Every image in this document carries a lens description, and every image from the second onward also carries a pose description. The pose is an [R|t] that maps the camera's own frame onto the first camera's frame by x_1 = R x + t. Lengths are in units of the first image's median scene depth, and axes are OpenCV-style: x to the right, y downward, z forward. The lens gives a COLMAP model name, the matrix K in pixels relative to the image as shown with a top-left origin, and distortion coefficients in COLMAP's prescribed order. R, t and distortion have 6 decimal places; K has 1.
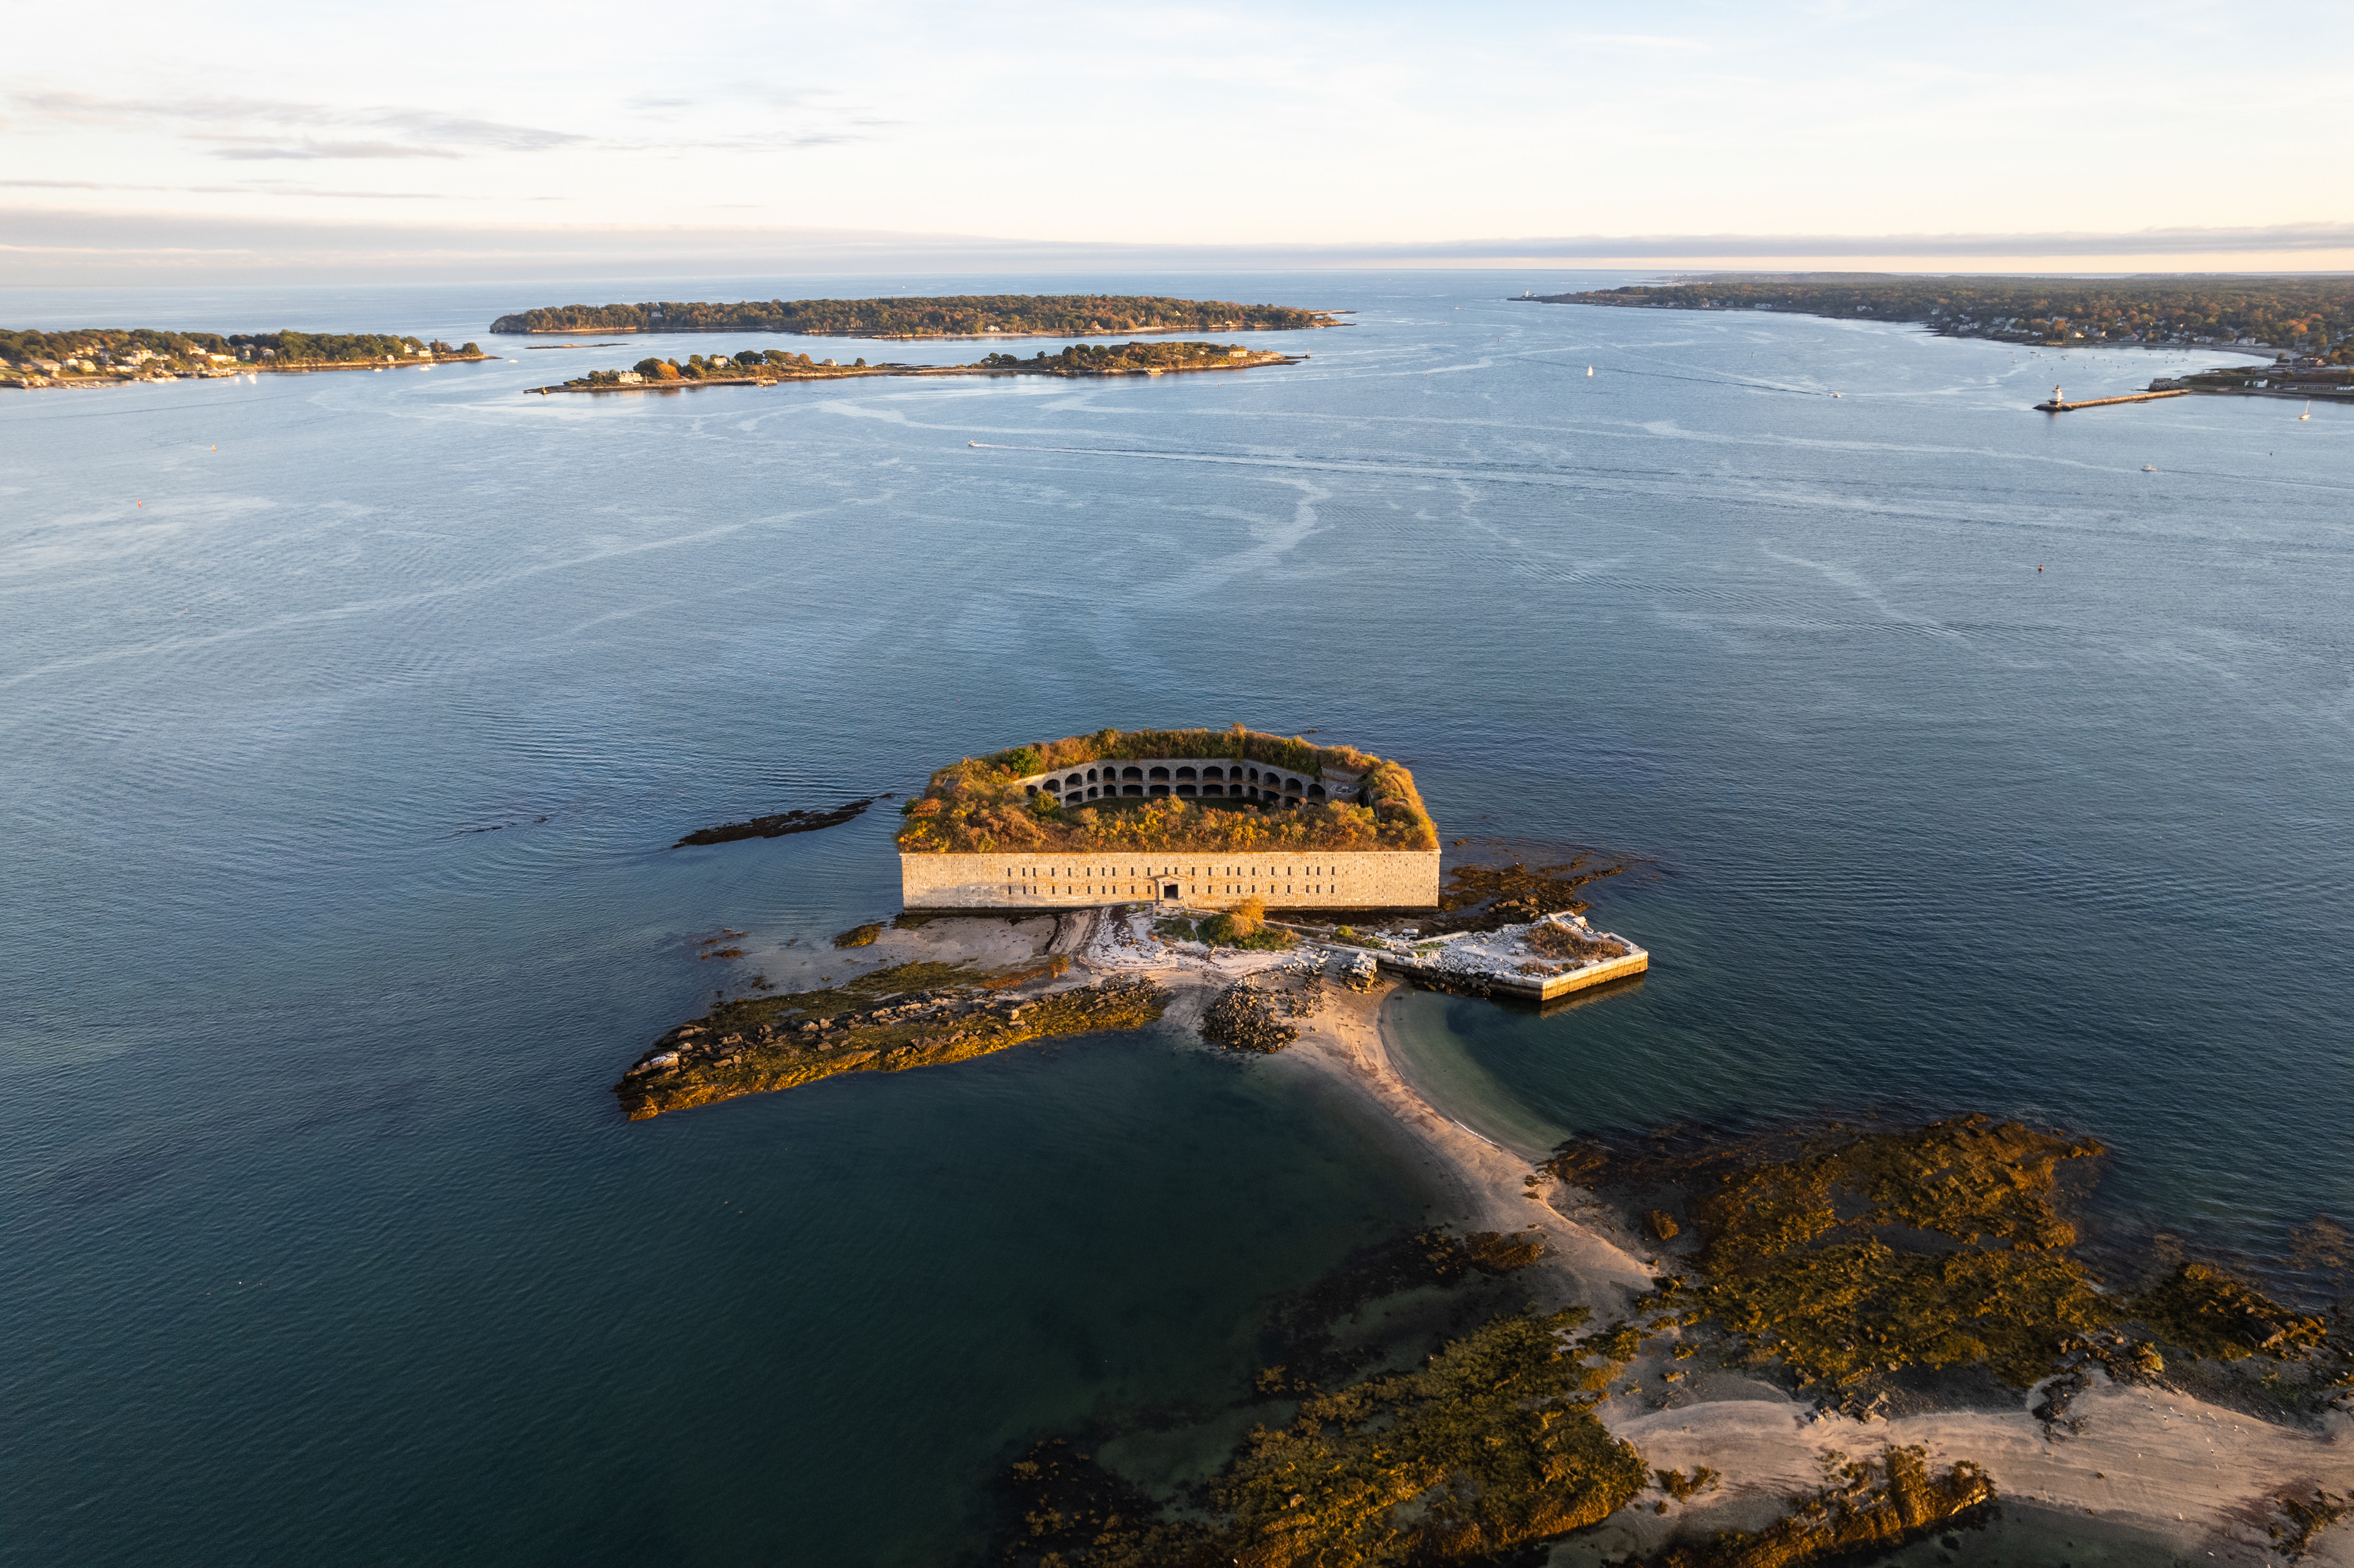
lens RADIAL K [[1511.7, 0, 1177.0], [0, 1511.7, 784.0], [0, 0, 1]] dist [-0.093357, 0.089449]
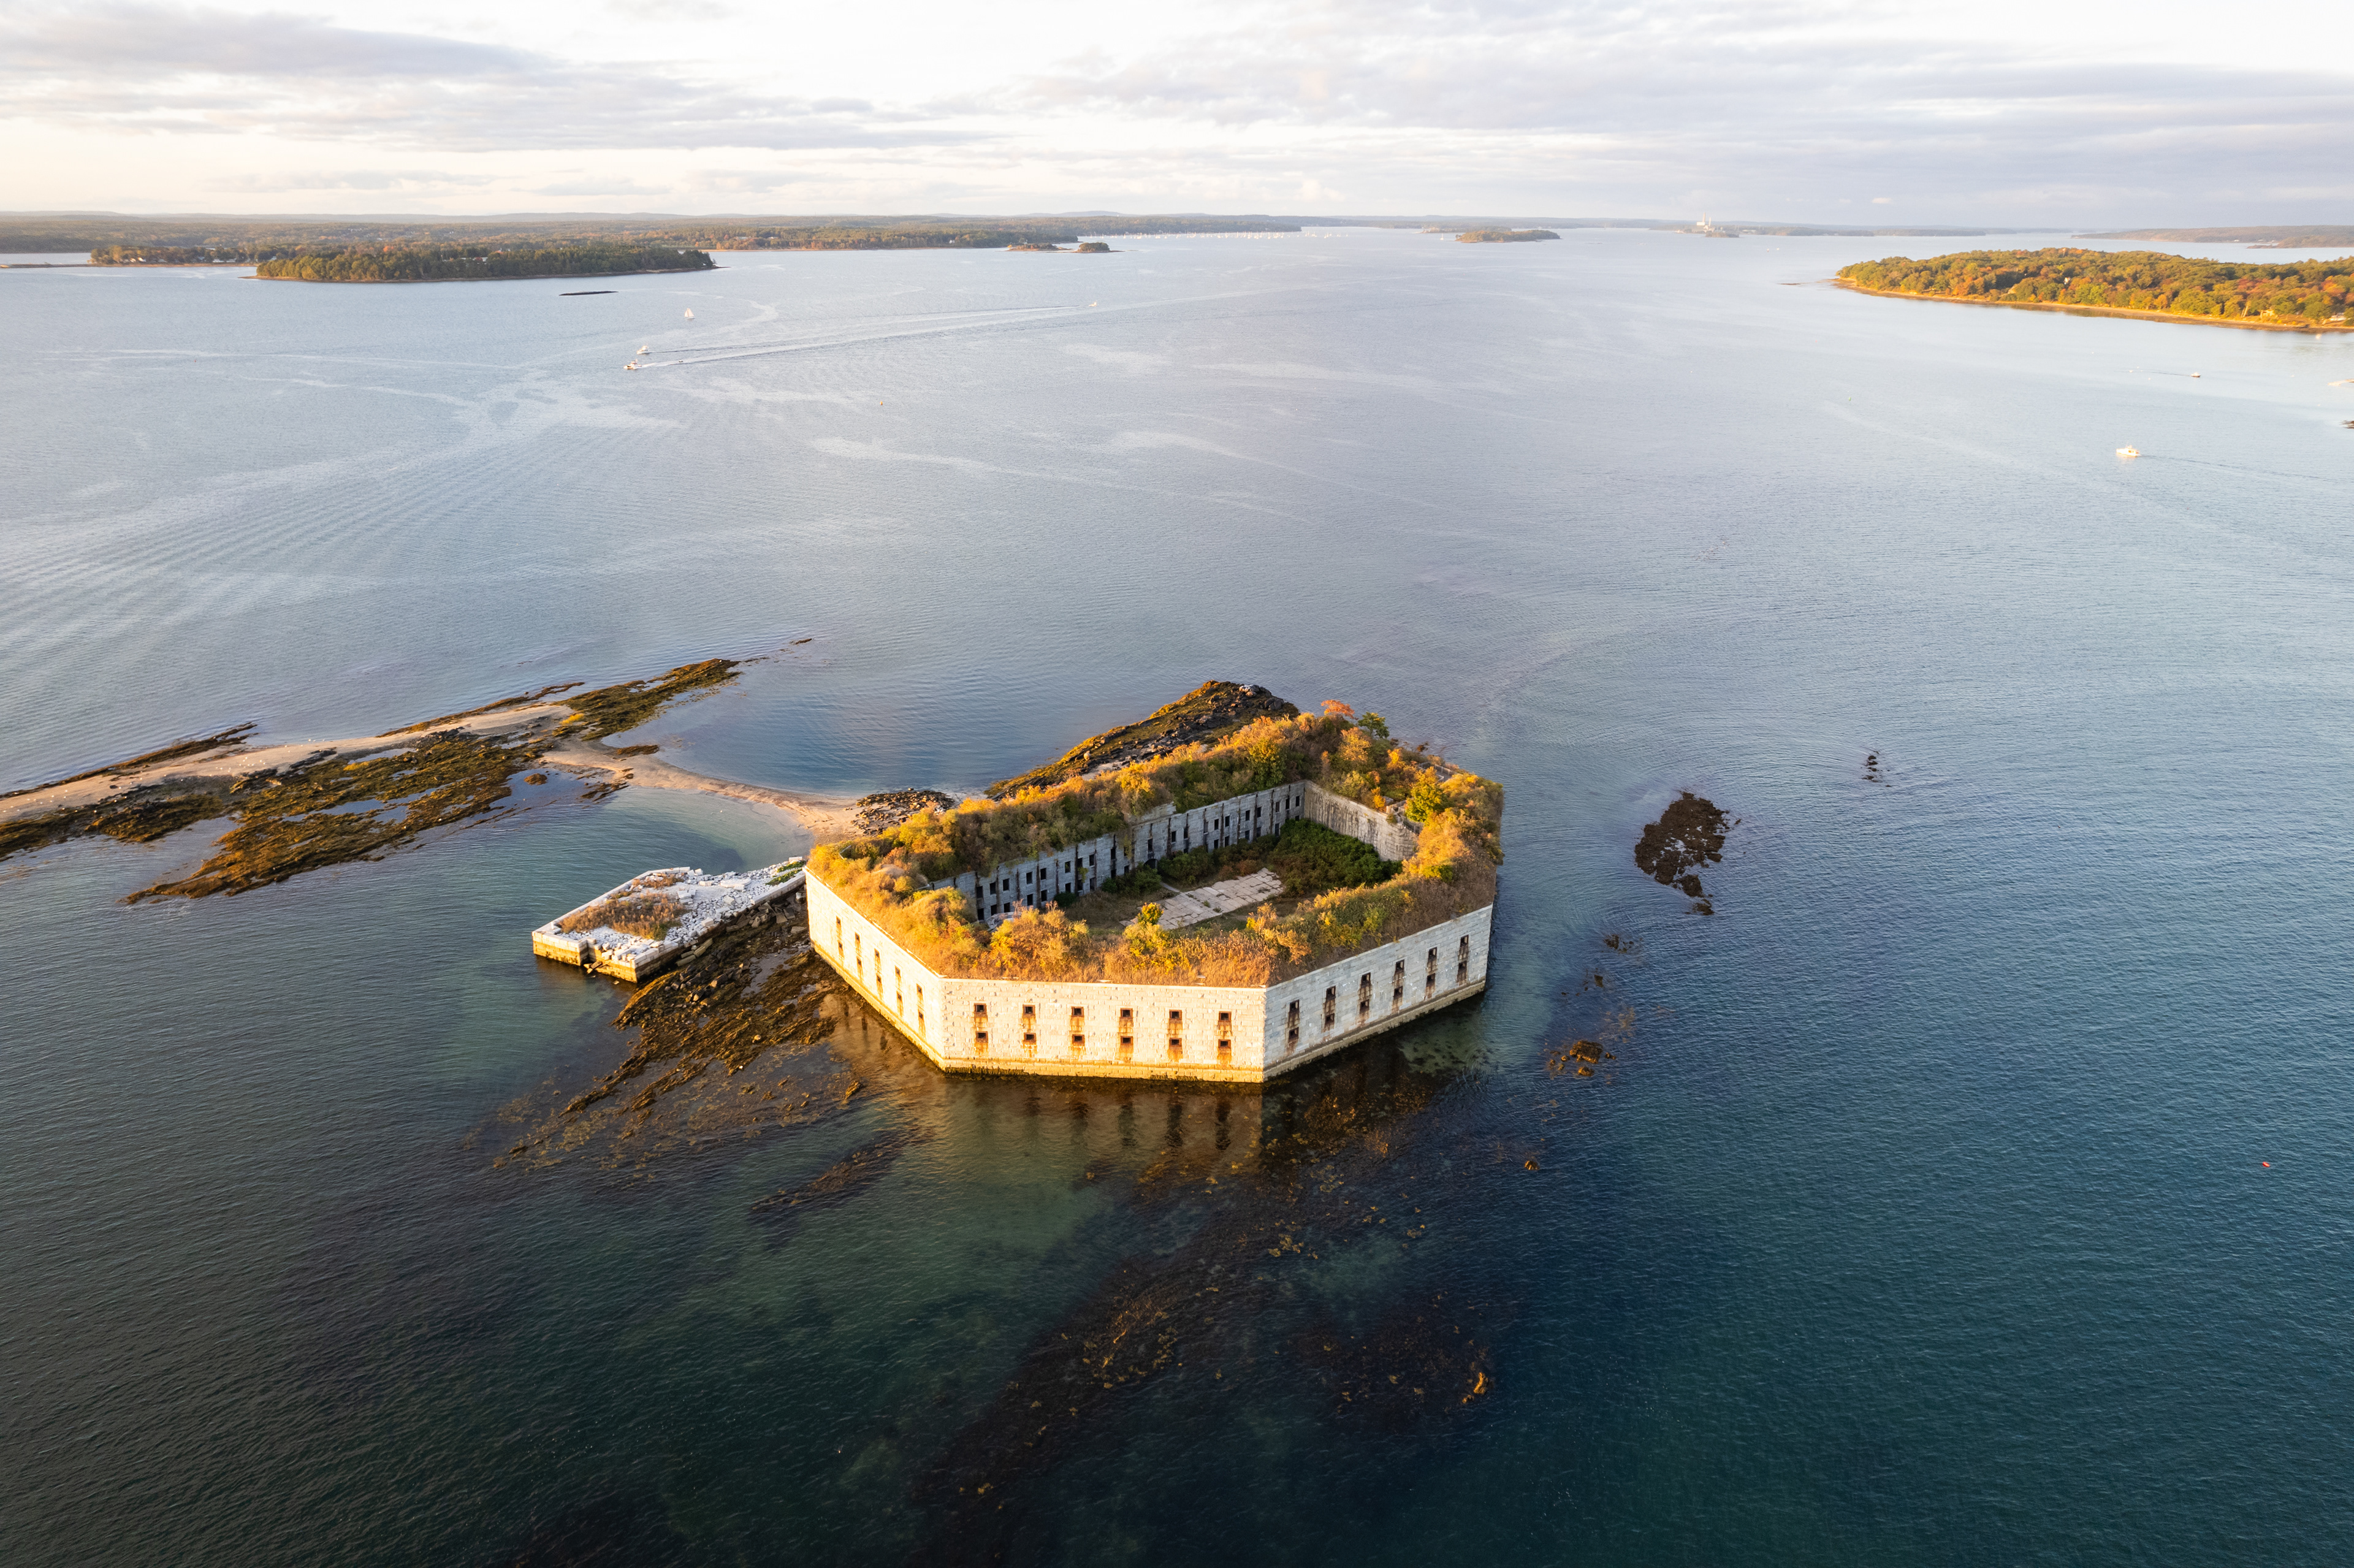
lens RADIAL K [[1492.5, 0, 1165.3], [0, 1492.5, 810.9], [0, 0, 1]] dist [-0.064887, 0.052086]
pose [[-0.805639, 0.226781, -0.547281, 0.427605], [-0.193099, 0.772843, 0.604505, -0.463218], [0.560053, 0.592692, -0.578841, 1.502250]]
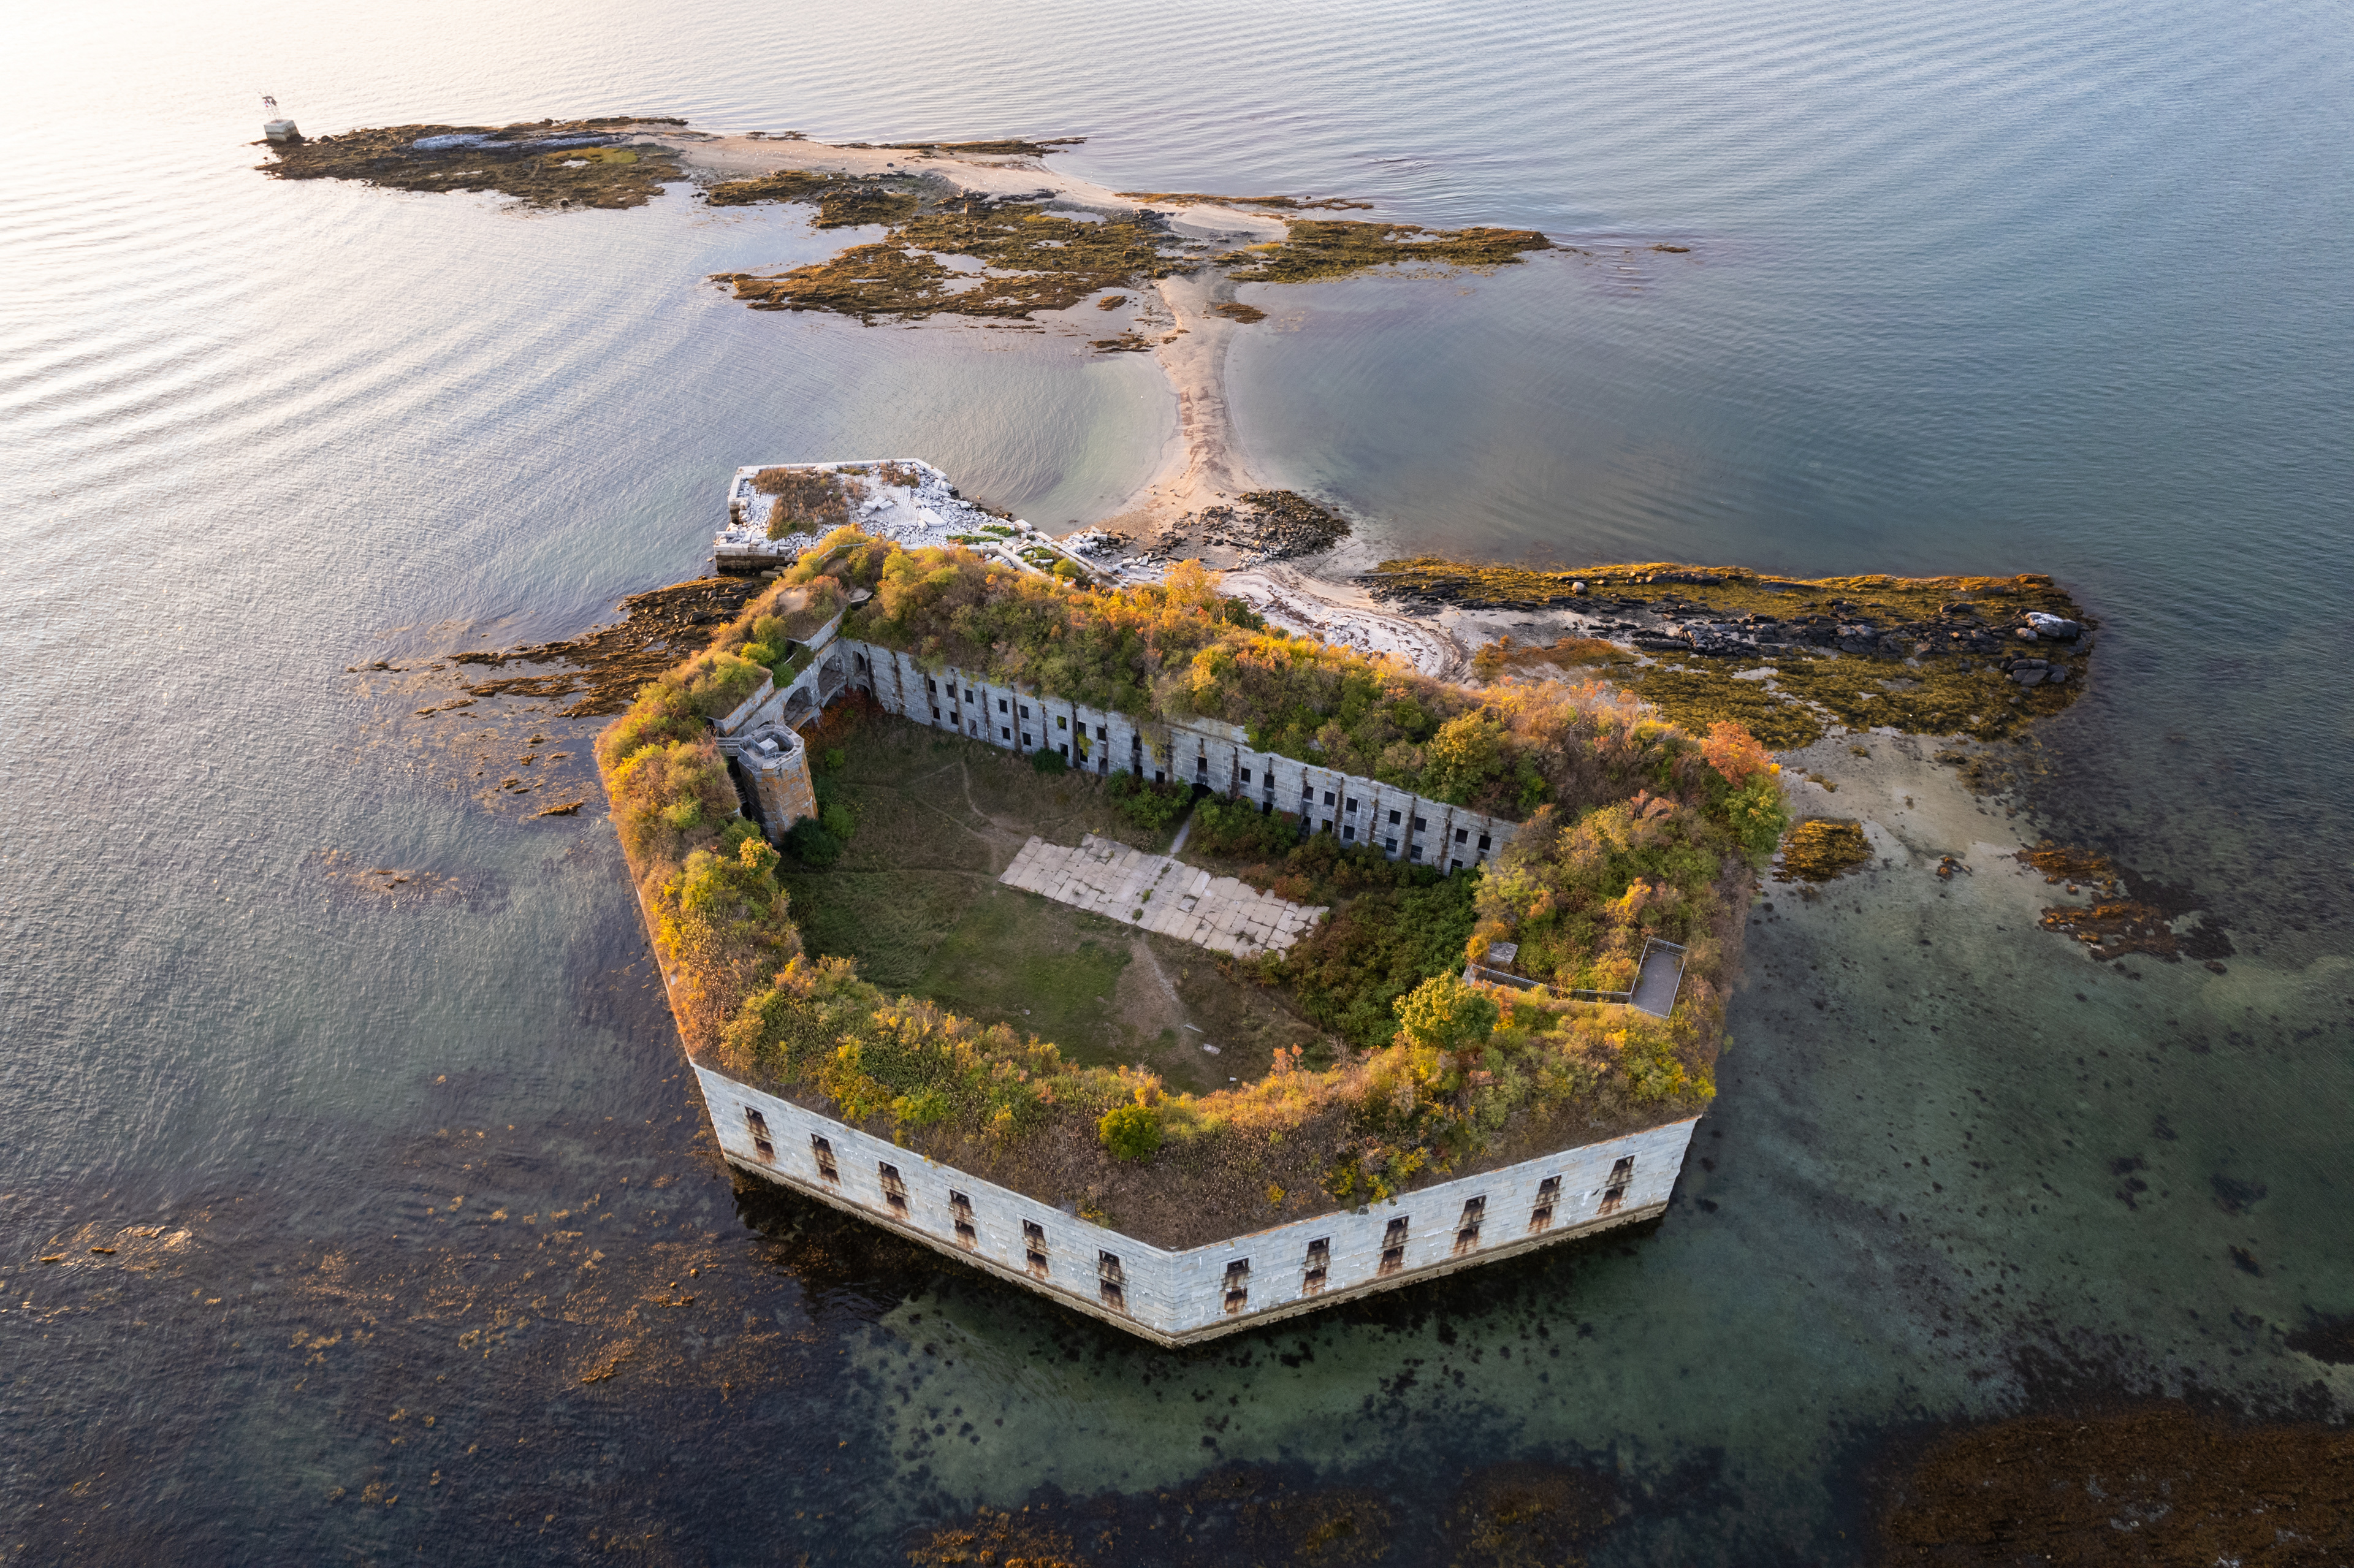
lens RADIAL K [[1492.5, 0, 1165.3], [0, 1492.5, 810.9], [0, 0, 1]] dist [-0.064887, 0.052086]
pose [[-0.913416, -0.266673, 0.307500, -0.151393], [0.144027, 0.494839, 0.856966, -0.384657], [-0.380692, 0.827055, -0.413586, 1.266778]]
